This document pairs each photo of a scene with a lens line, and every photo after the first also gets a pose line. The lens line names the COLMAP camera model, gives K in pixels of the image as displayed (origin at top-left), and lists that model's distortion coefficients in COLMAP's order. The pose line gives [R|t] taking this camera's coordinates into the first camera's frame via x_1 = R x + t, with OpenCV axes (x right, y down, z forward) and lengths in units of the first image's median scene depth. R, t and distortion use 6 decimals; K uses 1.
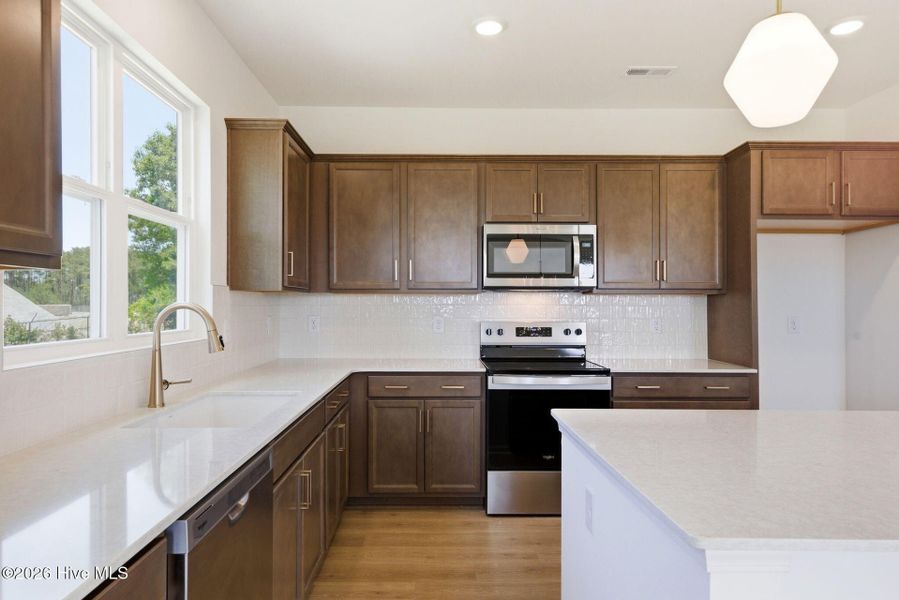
lens RADIAL K [[558.2, 0, 445.8], [0, 558.2, 307.8], [0, 0, 1]] dist [0.009662, 0.003093]
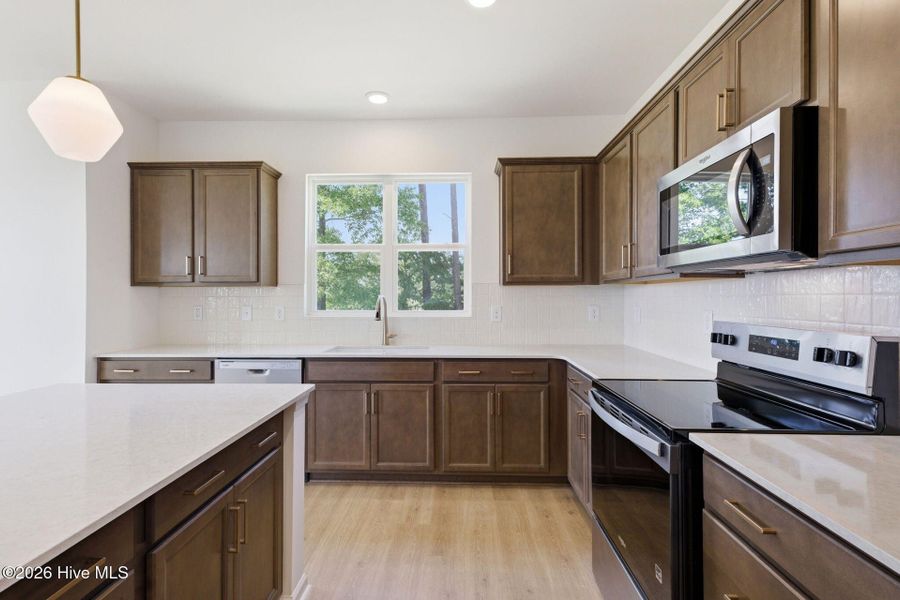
lens RADIAL K [[428.2, 0, 445.8], [0, 428.2, 294.6], [0, 0, 1]] dist [0.001269, 0.000019]
pose [[-0.056291, -0.005346, -0.998400, 0.606515], [-0.005019, 0.999975, -0.005071, -0.002676], [0.998402, 0.004726, -0.056317, 0.752252]]
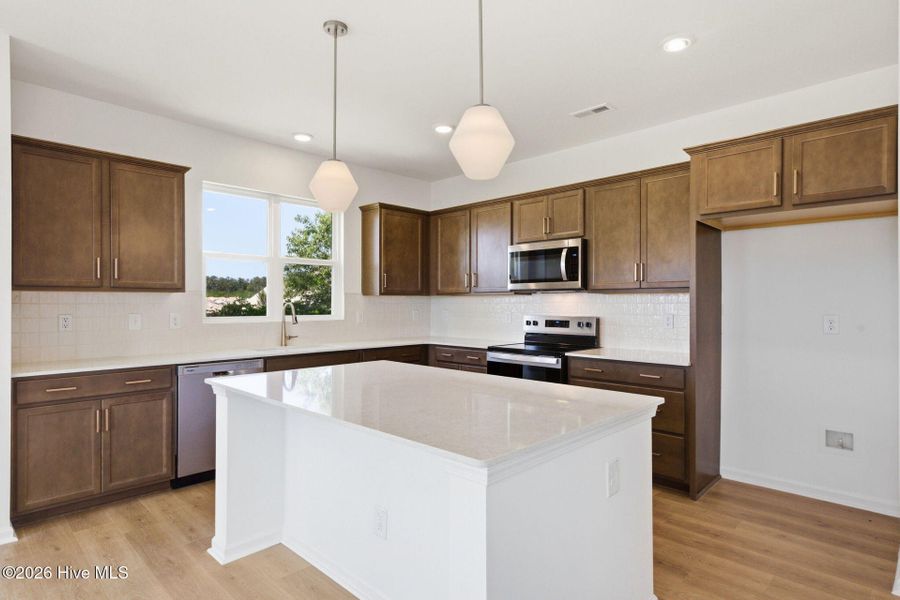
lens RADIAL K [[492.5, 0, 444.3], [0, 492.5, 303.7], [0, 0, 1]] dist [0.005716, 0.000970]
pose [[0.697694, -0.001130, -0.716395, 0.831734], [-0.002673, 0.999988, -0.004180, 0.002136], [0.716391, 0.004831, 0.697682, 0.018462]]
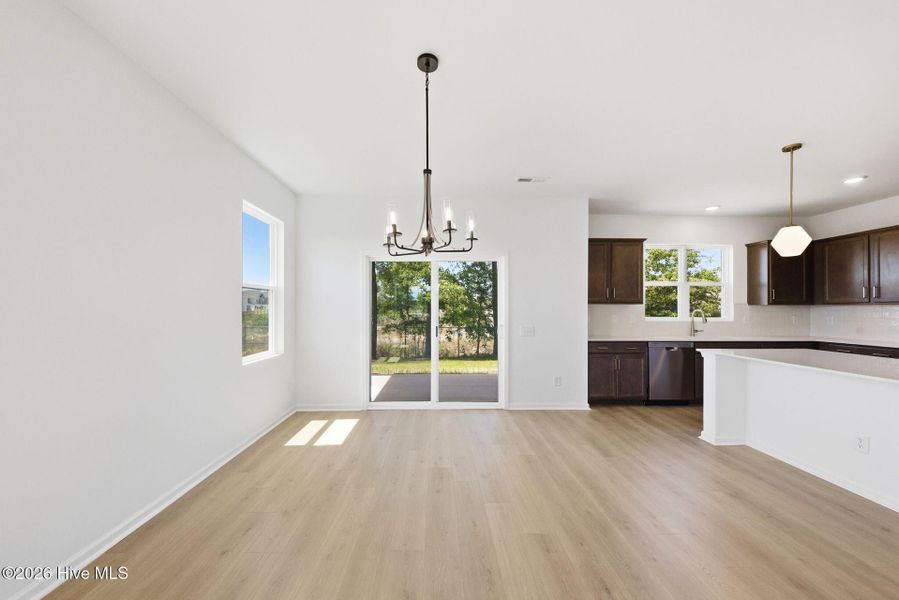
lens RADIAL K [[317.6, 0, 443.2], [0, 317.6, 305.6], [0, 0, 1]] dist [0.005761, -0.004790]
pose [[0.007185, -0.011516, -0.999908, 0.968709], [-0.010823, 0.999874, -0.011593, 0.005223], [0.999916, 0.010905, 0.007060, -0.433156]]
